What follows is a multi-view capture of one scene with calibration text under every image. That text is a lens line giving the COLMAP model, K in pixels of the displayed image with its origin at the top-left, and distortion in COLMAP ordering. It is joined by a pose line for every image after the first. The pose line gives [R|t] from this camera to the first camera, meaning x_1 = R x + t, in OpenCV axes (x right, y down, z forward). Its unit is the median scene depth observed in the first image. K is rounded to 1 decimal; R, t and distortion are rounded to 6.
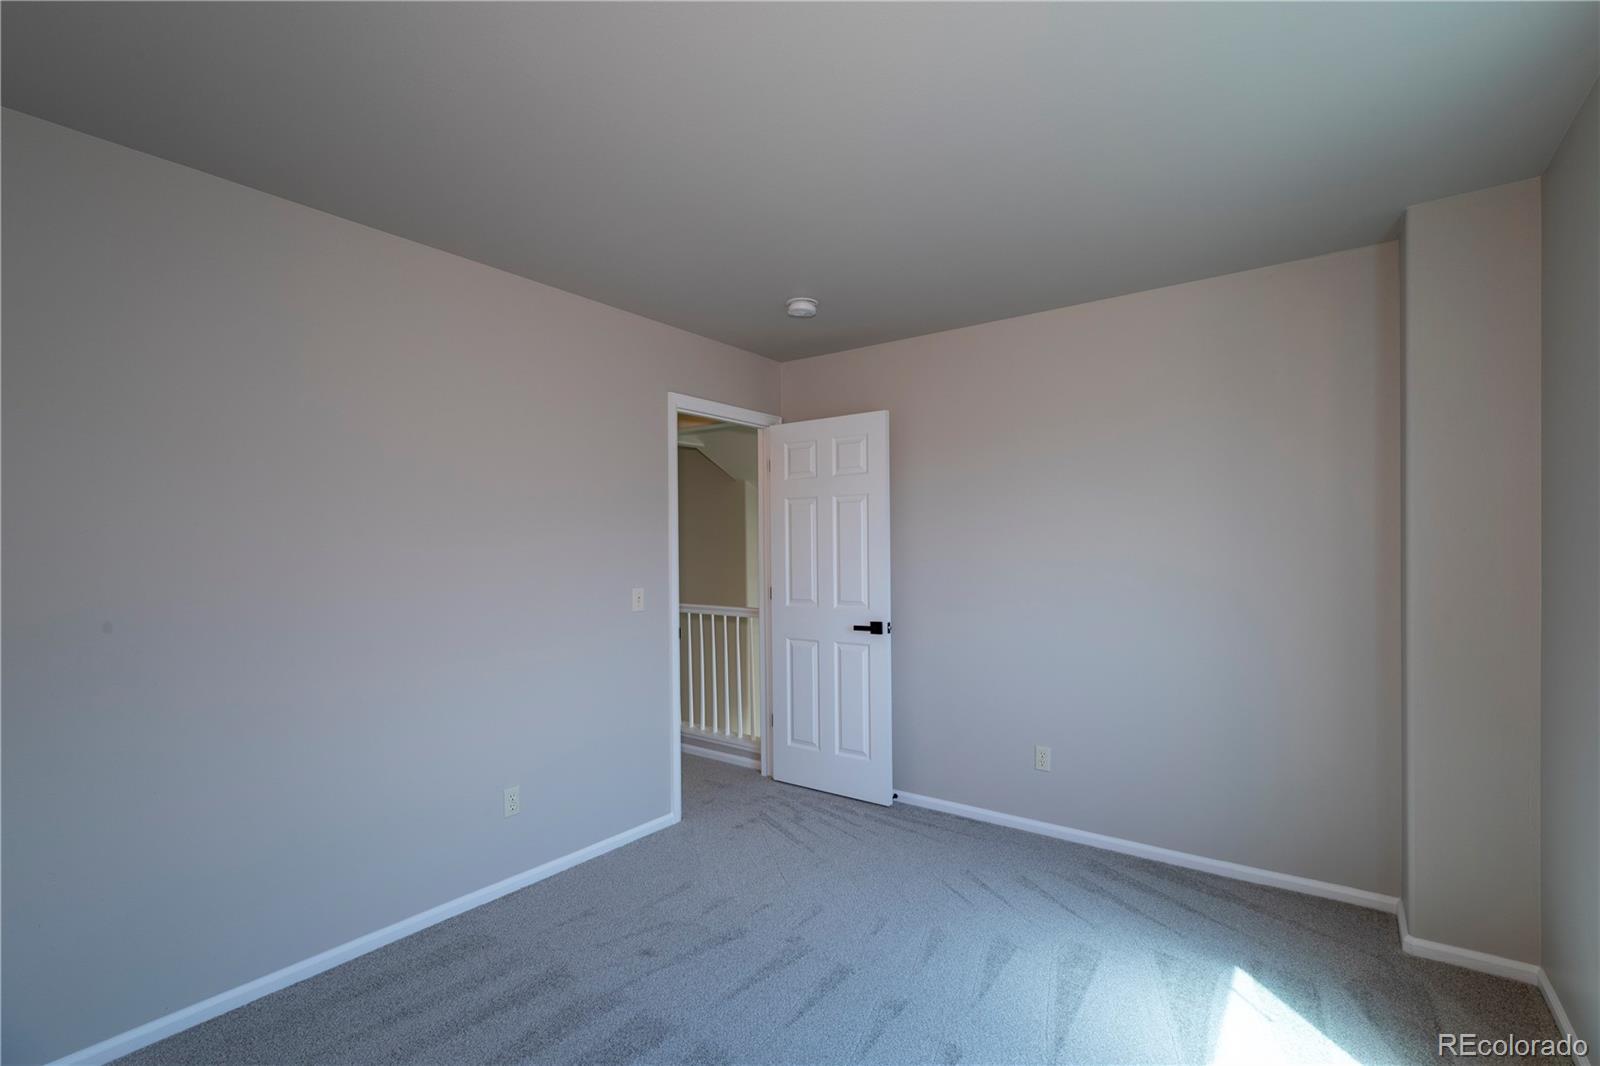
lens RADIAL K [[730.9, 0, 788.8], [0, 730.9, 541.6], [0, 0, 1]] dist [-0.001044, 0.000489]
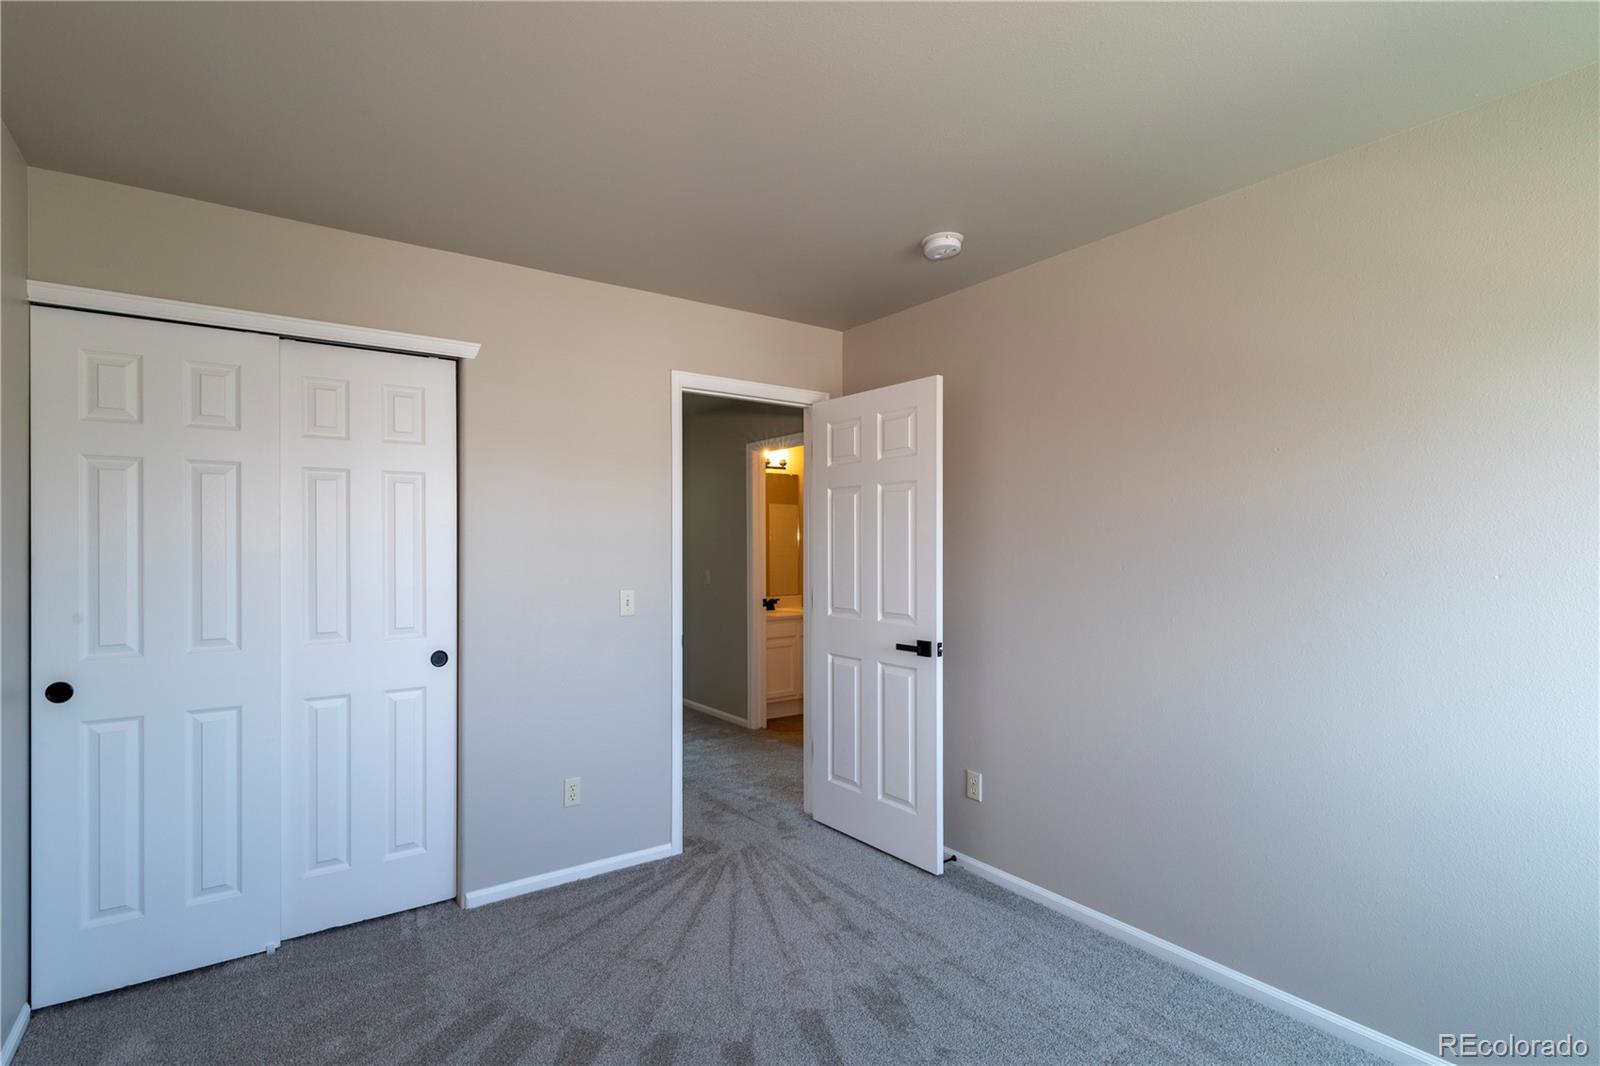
lens RADIAL K [[730.9, 0, 802.1], [0, 730.9, 547.5], [0, 0, 1]] dist [-0.001044, 0.000489]
pose [[0.943555, 0.010960, -0.331035, 0.257221], [-0.007331, 0.999899, 0.012209, -0.001483], [0.331135, -0.009093, 0.943539, 0.200850]]
